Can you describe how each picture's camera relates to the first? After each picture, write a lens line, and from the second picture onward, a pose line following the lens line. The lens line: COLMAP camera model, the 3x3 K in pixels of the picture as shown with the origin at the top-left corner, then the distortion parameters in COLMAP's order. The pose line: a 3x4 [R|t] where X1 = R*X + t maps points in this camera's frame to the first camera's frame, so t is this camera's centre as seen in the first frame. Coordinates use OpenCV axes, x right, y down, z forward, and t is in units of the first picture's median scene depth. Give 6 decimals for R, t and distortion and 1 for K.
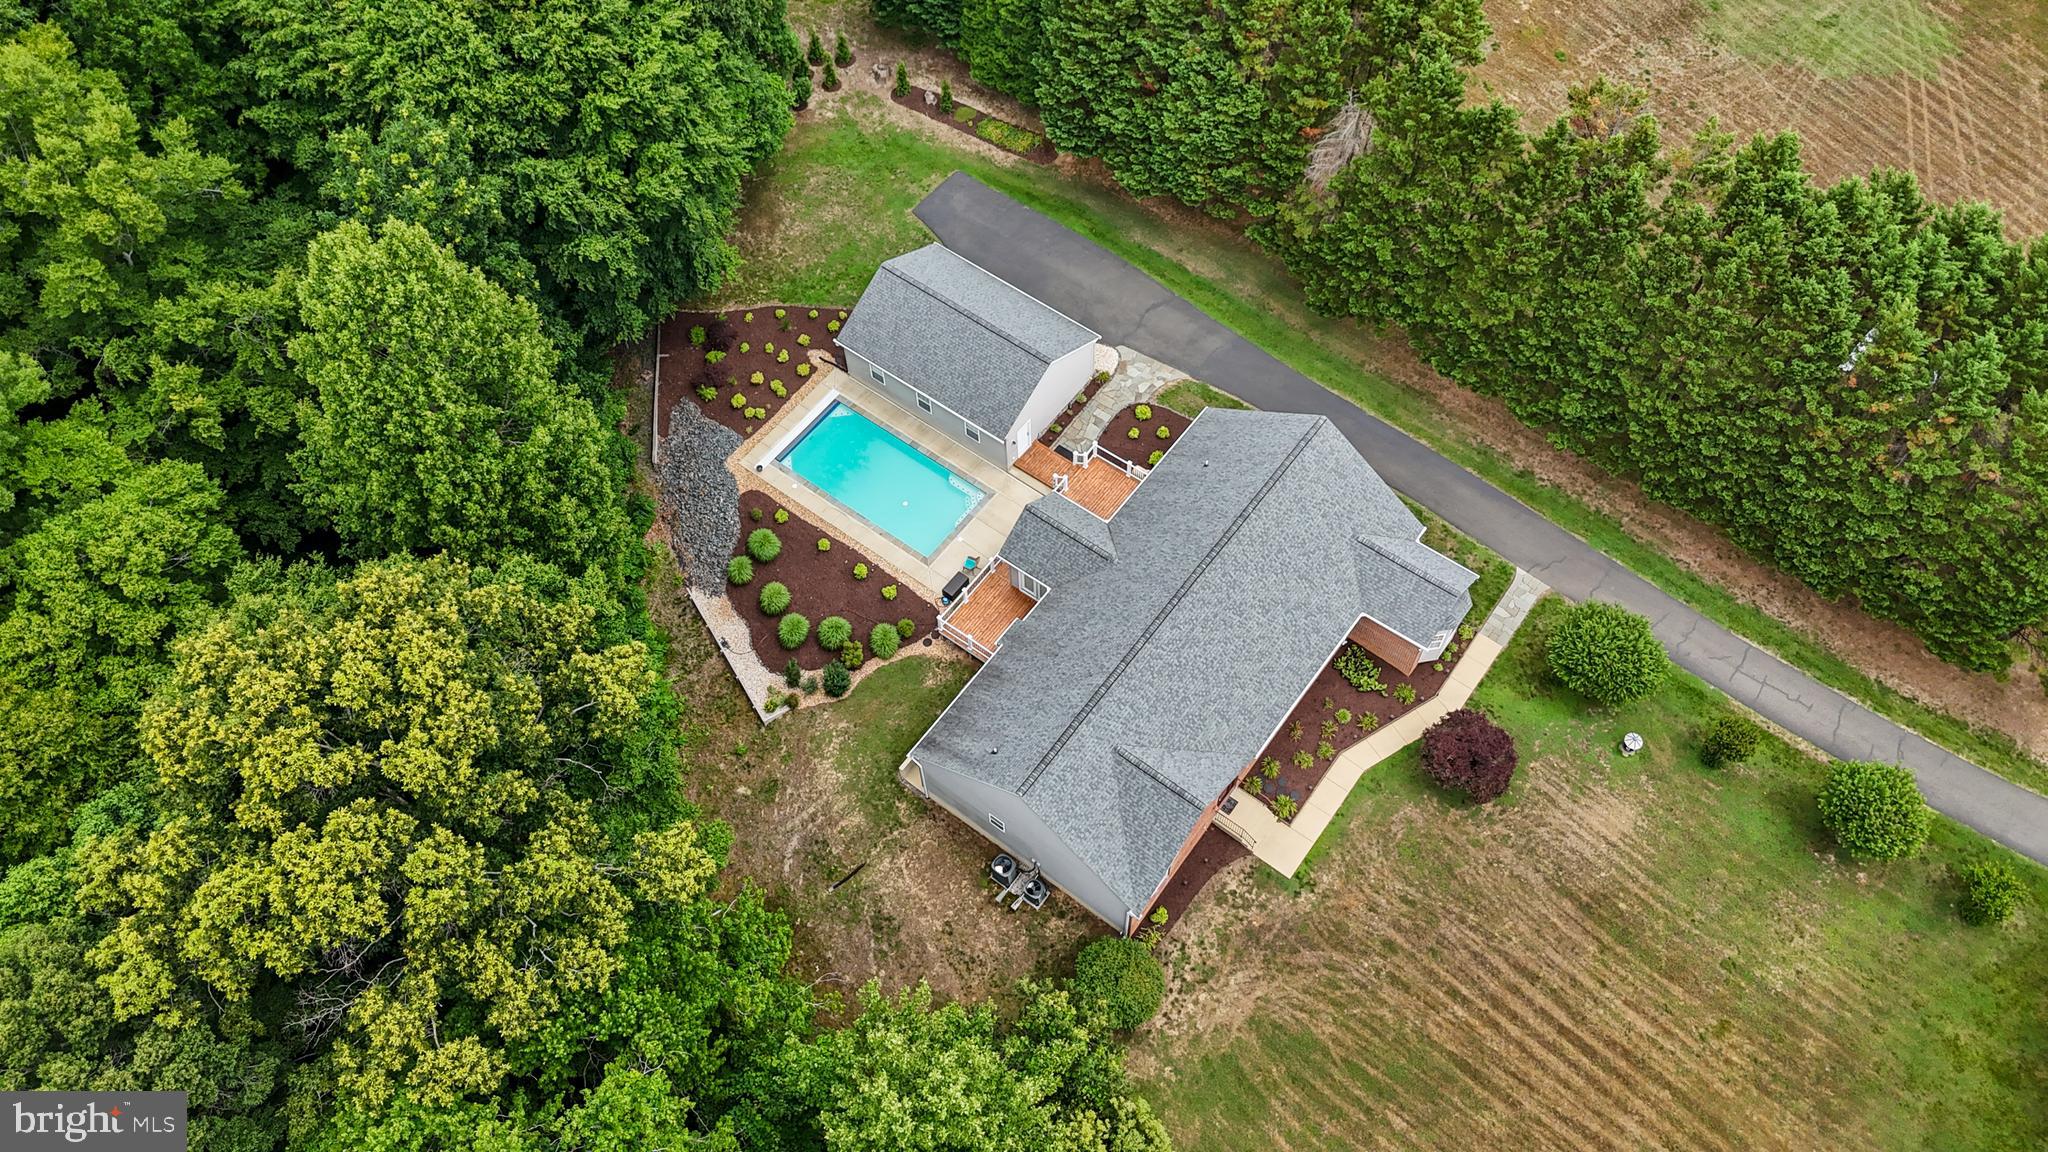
lens RADIAL K [[1508.5, 0, 1032.6], [0, 1508.5, 571.3], [0, 0, 1]] dist [0.099665, -0.129202]
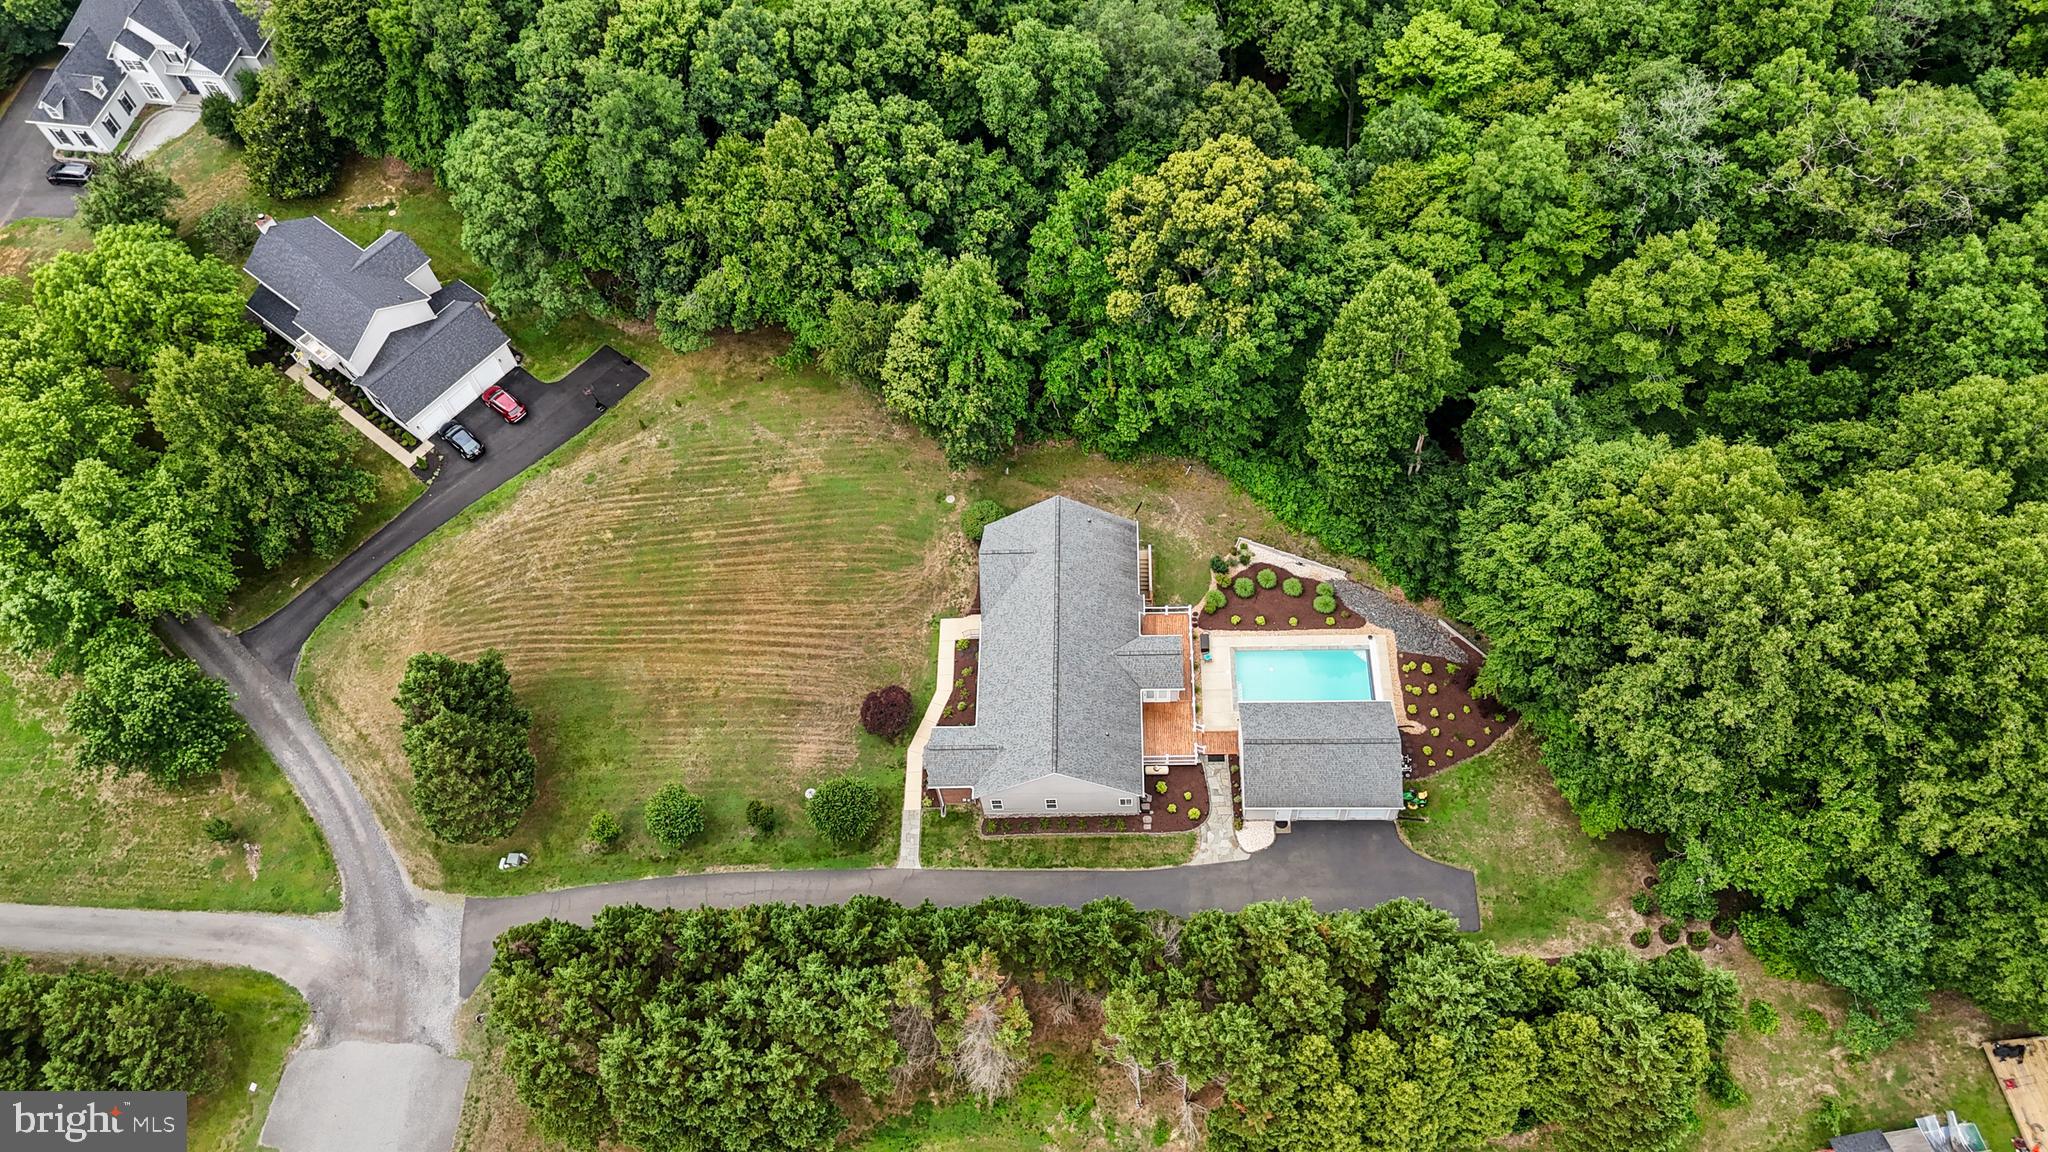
lens RADIAL K [[1490.9, 0, 1031.7], [0, 1490.9, 583.2], [0, 0, 1]] dist [0.099619, -0.125209]
pose [[-0.807671, 0.537705, -0.241951, 0.450259], [-0.455605, -0.308642, 0.834964, -1.220496], [0.374288, 0.784610, 0.494262, 0.110591]]
